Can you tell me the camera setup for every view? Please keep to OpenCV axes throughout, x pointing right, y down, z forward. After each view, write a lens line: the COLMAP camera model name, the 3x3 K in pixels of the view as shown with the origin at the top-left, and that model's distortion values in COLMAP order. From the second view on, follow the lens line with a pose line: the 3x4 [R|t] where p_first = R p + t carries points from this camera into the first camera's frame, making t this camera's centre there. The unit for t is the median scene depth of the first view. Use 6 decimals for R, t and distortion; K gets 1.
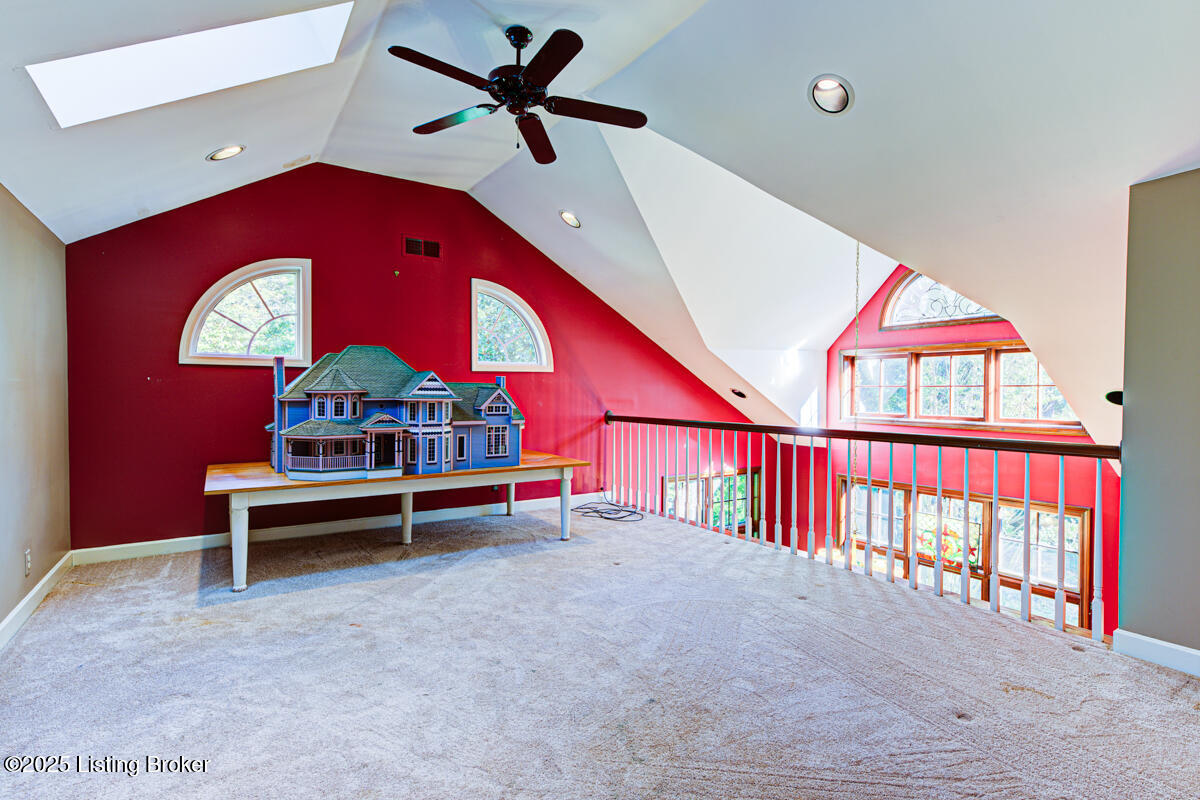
lens RADIAL K [[574.3, 0, 601.1], [0, 574.3, 400.1], [0, 0, 1]] dist [0.005190, 0.000456]
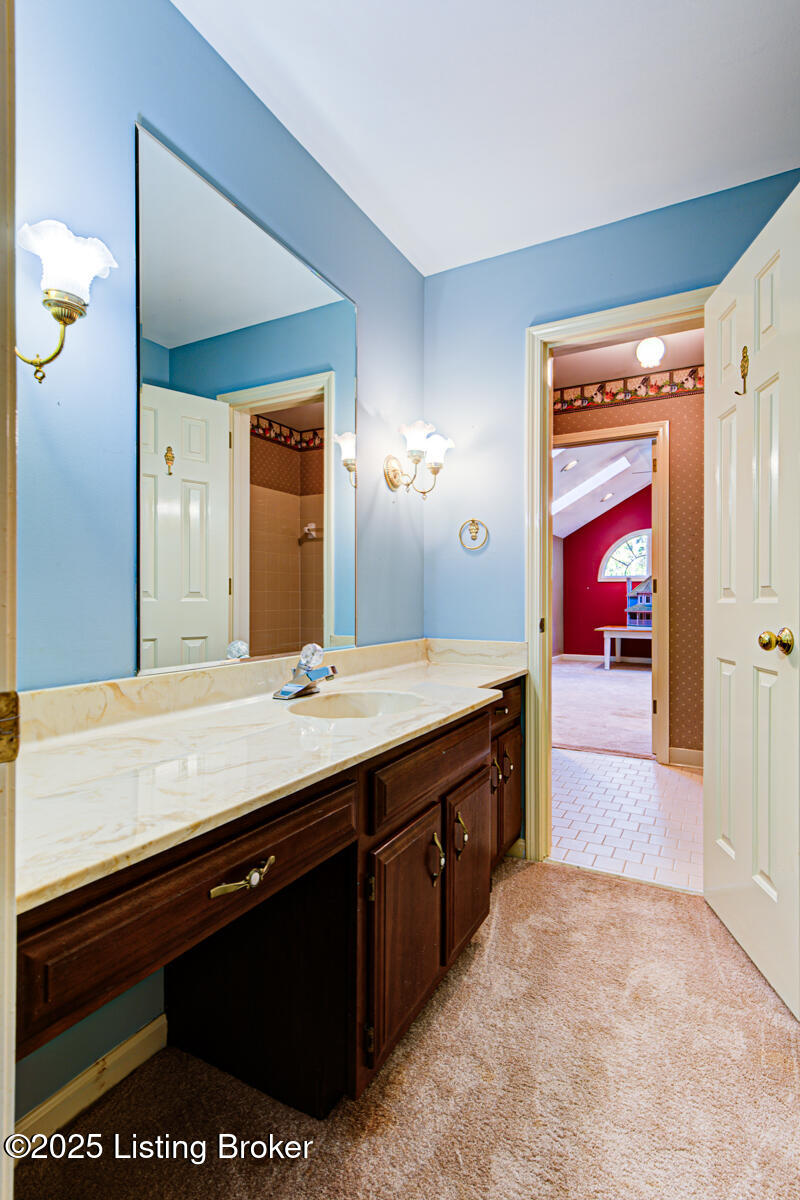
lens RADIAL K [[598.9, 0, 402.1], [0, 598.9, 604.0], [0, 0, 1]] dist [-0.000456, -0.000129]
pose [[0.466238, -0.004936, -0.884646, 1.169028], [-0.009095, 0.999905, -0.010373, 0.065873], [0.884613, 0.012882, 0.466149, -0.943761]]
